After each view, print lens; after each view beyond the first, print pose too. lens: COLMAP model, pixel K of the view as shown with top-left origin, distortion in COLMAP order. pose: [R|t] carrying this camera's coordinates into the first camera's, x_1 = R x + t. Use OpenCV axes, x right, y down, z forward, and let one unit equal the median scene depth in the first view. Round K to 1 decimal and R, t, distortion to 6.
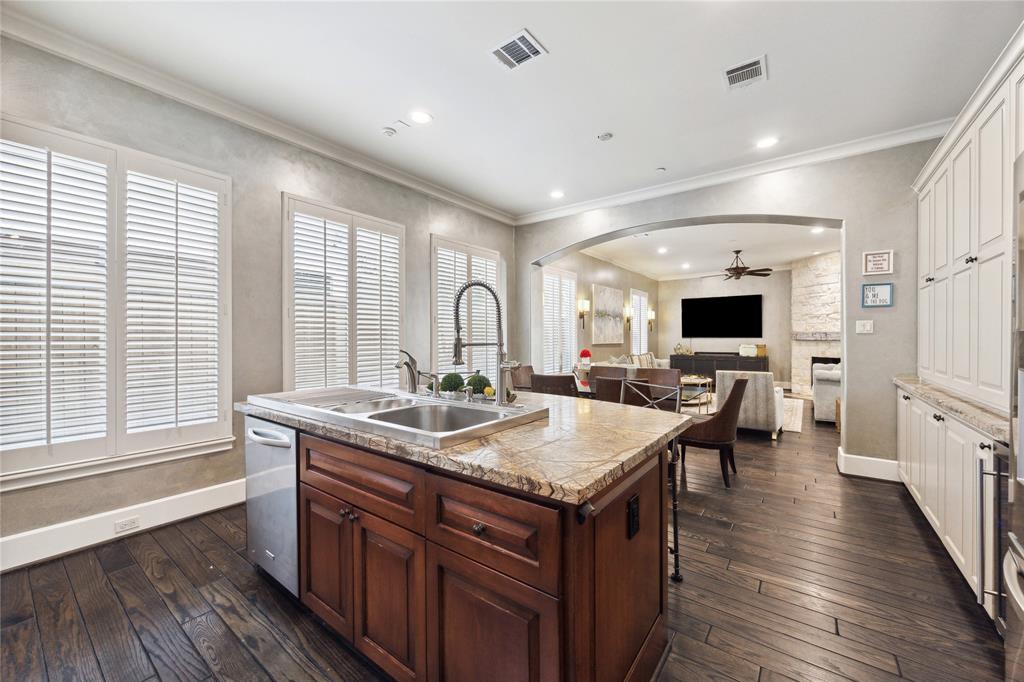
lens RADIAL K [[396.5, 0, 519.5], [0, 396.5, 339.8], [0, 0, 1]] dist [0.008727, 0.000010]
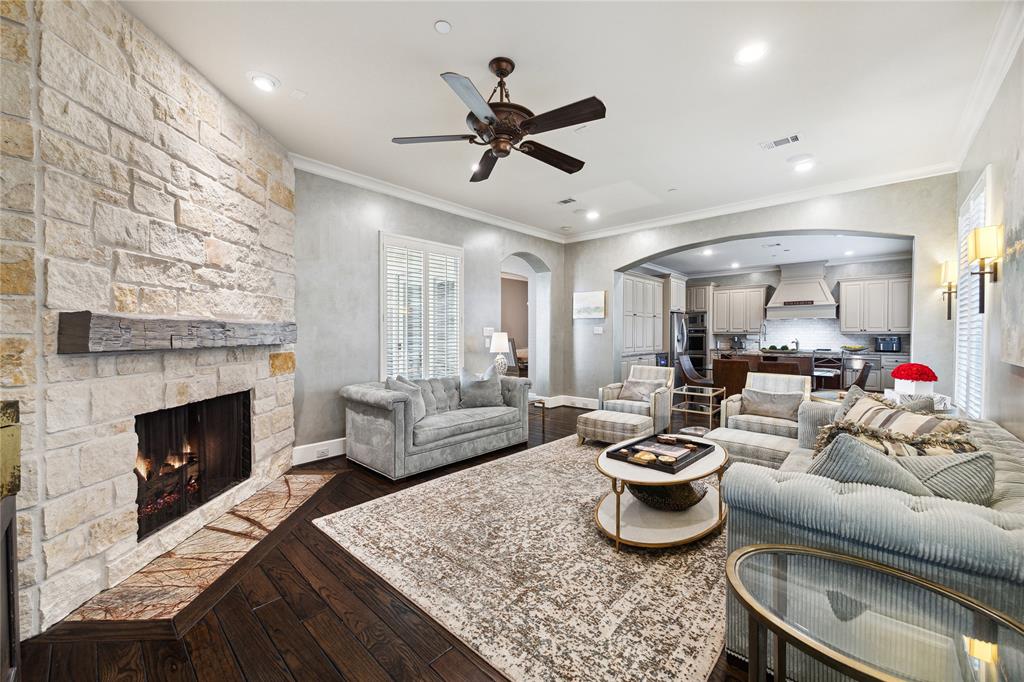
lens RADIAL K [[401.6, 0, 510.9], [0, 401.6, 337.2], [0, 0, 1]] dist [-0.001559, -0.000084]
pose [[-0.993265, 0.000676, 0.115867, 0.491614], [0.002130, 0.999921, 0.012425, -0.010728], [-0.115849, 0.012588, -0.993187, 1.287590]]
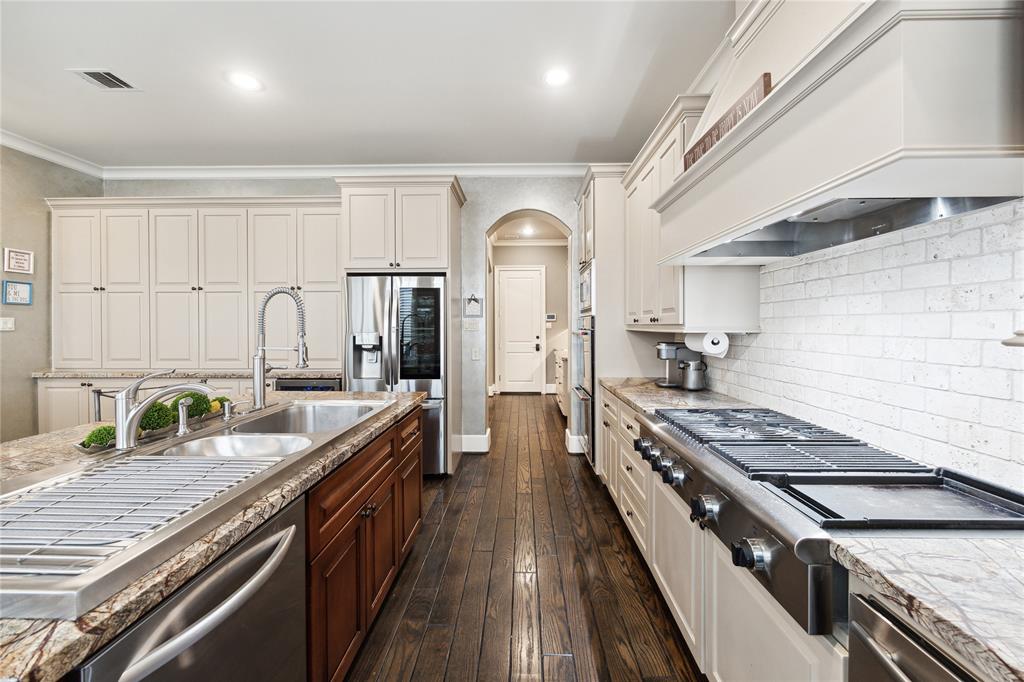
lens RADIAL K [[406.0, 0, 511.8], [0, 406.0, 330.2], [0, 0, 1]] dist [-0.000122, 0.000053]
pose [[-0.565951, -0.007126, 0.824408, -0.282498], [0.005633, 0.999906, 0.012510, -0.010089], [-0.824420, 0.011724, -0.565857, 0.236051]]
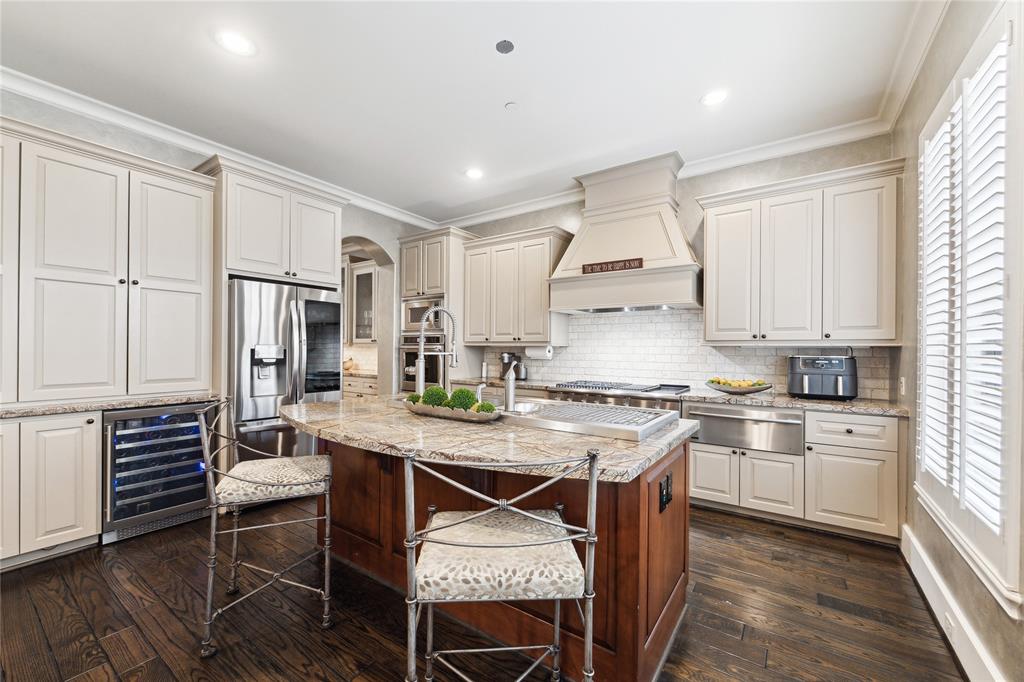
lens RADIAL K [[409.3, 0, 509.8], [0, 409.3, 348.7], [0, 0, 1]] dist [0.000084, 0.000210]
pose [[-0.999876, -0.005888, -0.014577, -0.069449], [-0.005951, 0.999973, 0.004265, -0.002686], [0.014551, 0.004352, -0.999885, 0.509516]]
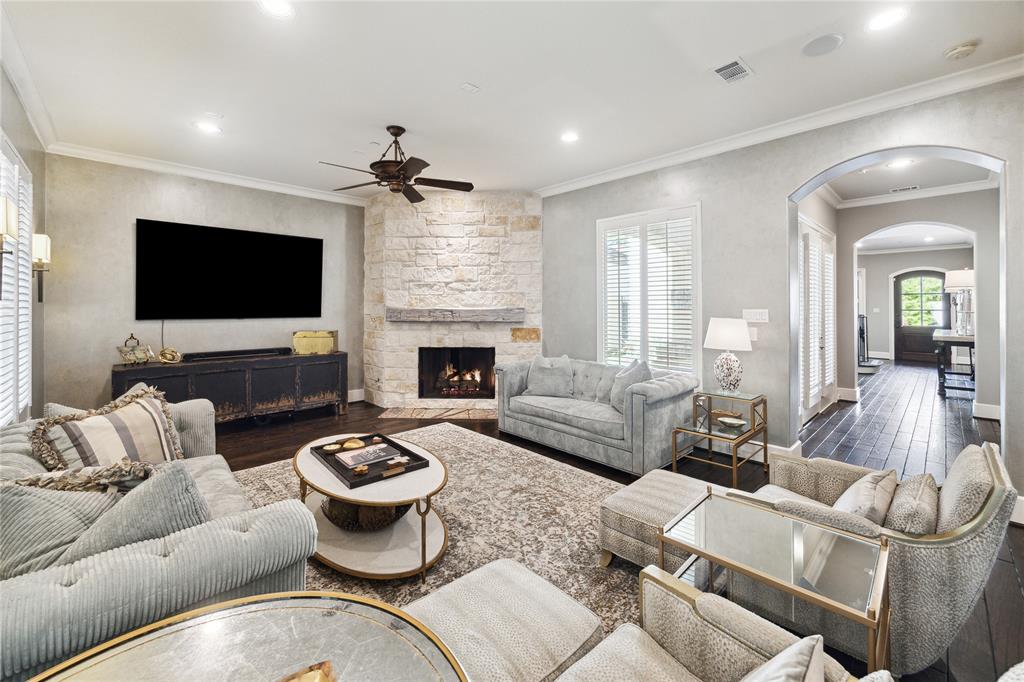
lens RADIAL K [[410.9, 0, 510.0], [0, 410.9, 302.2], [0, 0, 1]] dist [-0.001534, -0.000045]
pose [[0.184192, 0.012261, 0.982814, 0.116633], [0.002771, 0.999912, -0.012994, -0.022074], [-0.982886, 0.005117, 0.184141, 0.771955]]
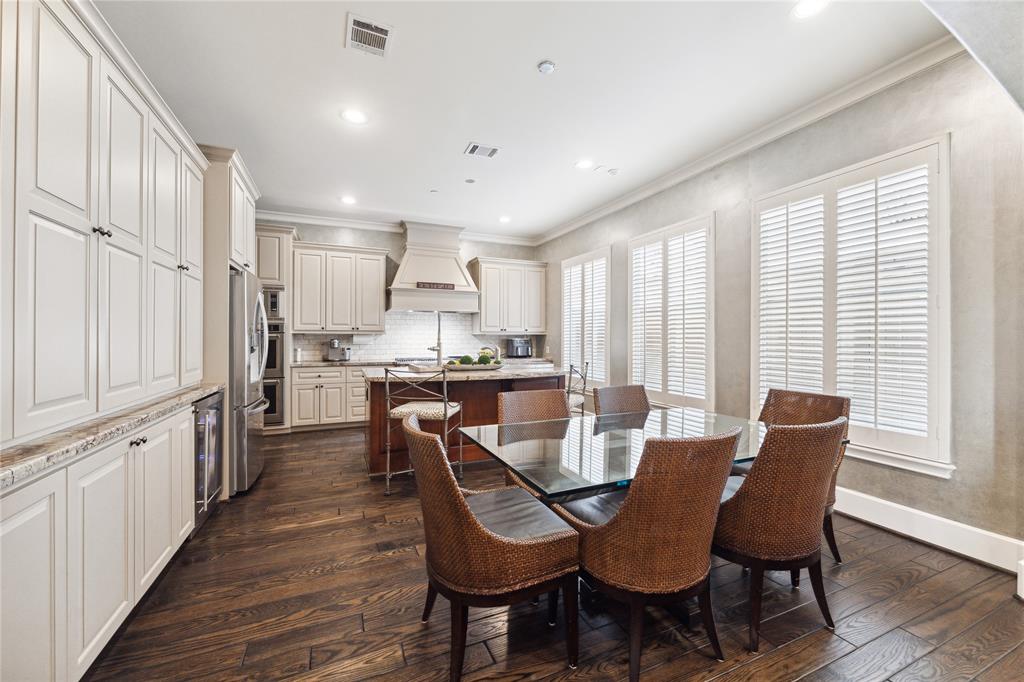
lens RADIAL K [[401.6, 0, 510.9], [0, 401.6, 337.2], [0, 0, 1]] dist [-0.001559, -0.000084]
pose [[-0.508527, 0.000087, -0.861046, 0.371314], [-0.004573, 0.999986, 0.002802, -0.001598], [0.861034, 0.005363, -0.508519, 0.548556]]
